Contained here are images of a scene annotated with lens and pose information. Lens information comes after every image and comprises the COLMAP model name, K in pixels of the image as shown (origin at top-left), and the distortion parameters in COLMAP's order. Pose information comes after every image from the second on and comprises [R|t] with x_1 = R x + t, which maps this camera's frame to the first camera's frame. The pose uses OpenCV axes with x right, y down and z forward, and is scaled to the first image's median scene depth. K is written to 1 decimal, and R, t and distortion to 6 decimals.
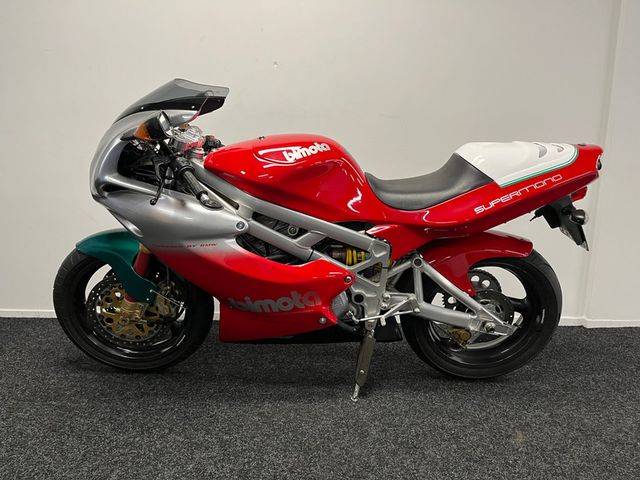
lens RADIAL K [[488.4, 0, 320.0], [0, 488.4, 240.0], [0, 0, 1]] dist [0.088336, -0.116374]
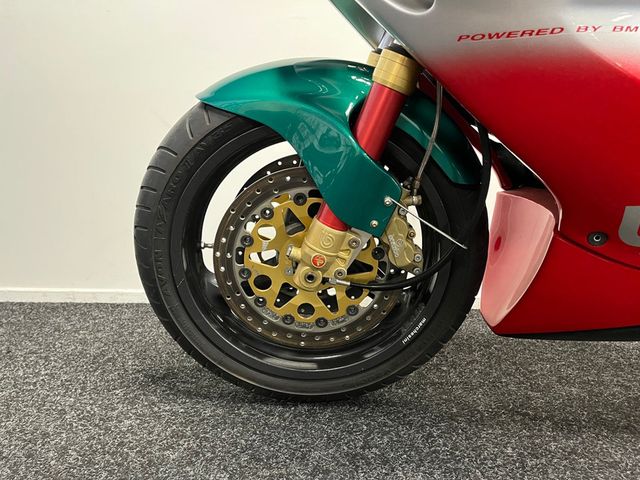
lens RADIAL K [[488.4, 0, 320.0], [0, 488.4, 240.0], [0, 0, 1]] dist [0.088336, -0.116374]
pose [[0.999979, -0.000305, -0.006414, -0.390329], [0.000097, 0.999472, -0.032487, 0.146291], [0.006421, 0.032485, 0.999452, 0.597597]]
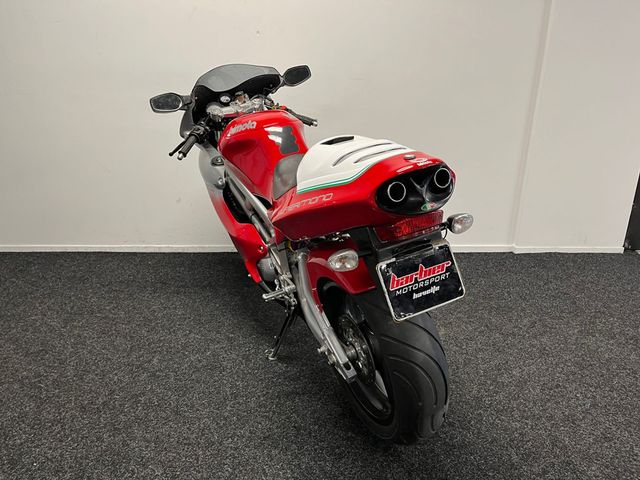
lens RADIAL K [[488.4, 0, 320.0], [0, 488.4, 240.0], [0, 0, 1]] dist [0.088336, -0.116374]
pose [[0.999485, -0.013170, 0.029277, 0.018489], [0.008903, 0.989917, 0.141371, -0.050861], [-0.030843, -0.141037, 0.989524, -0.291948]]
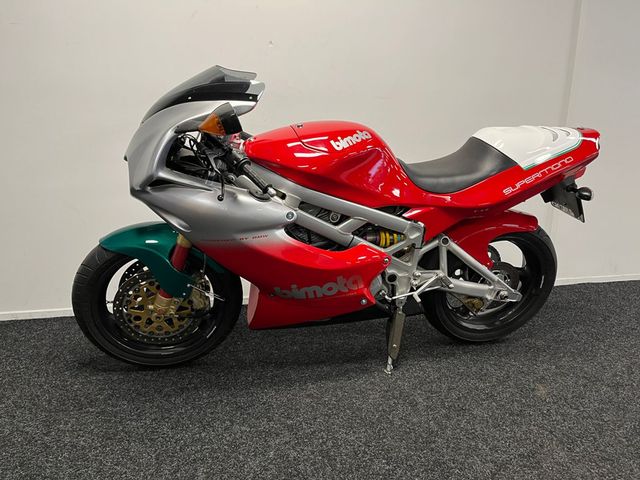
lens RADIAL K [[488.4, 0, 320.0], [0, 488.4, 240.0], [0, 0, 1]] dist [0.088336, -0.116374]
pose [[0.979863, -0.055957, 0.191668, -0.265942], [0.043904, 0.996815, 0.066569, -0.039105], [-0.194783, -0.056813, 0.979200, 0.001582]]
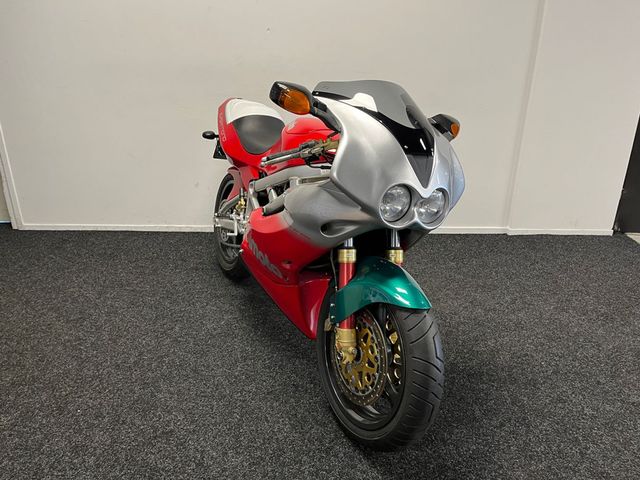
lens RADIAL K [[488.4, 0, 320.0], [0, 488.4, 240.0], [0, 0, 1]] dist [0.088336, -0.116374]
pose [[0.999926, -0.006914, -0.010013, 0.064299], [0.008715, 0.981186, 0.192868, -0.098516], [0.008491, -0.192941, 0.981174, -0.431978]]
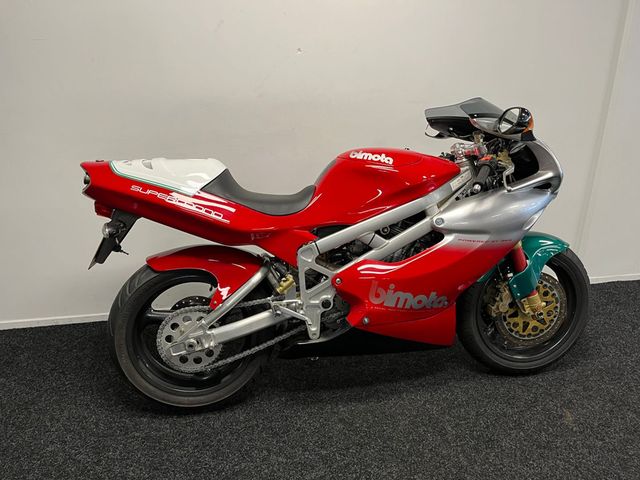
lens RADIAL K [[488.4, 0, 320.0], [0, 488.4, 240.0], [0, 0, 1]] dist [0.088336, -0.116374]
pose [[0.986141, -0.073208, 0.148885, -0.284180], [0.046176, 0.983033, 0.177519, -0.217726], [-0.159355, -0.168184, 0.972790, 0.025182]]
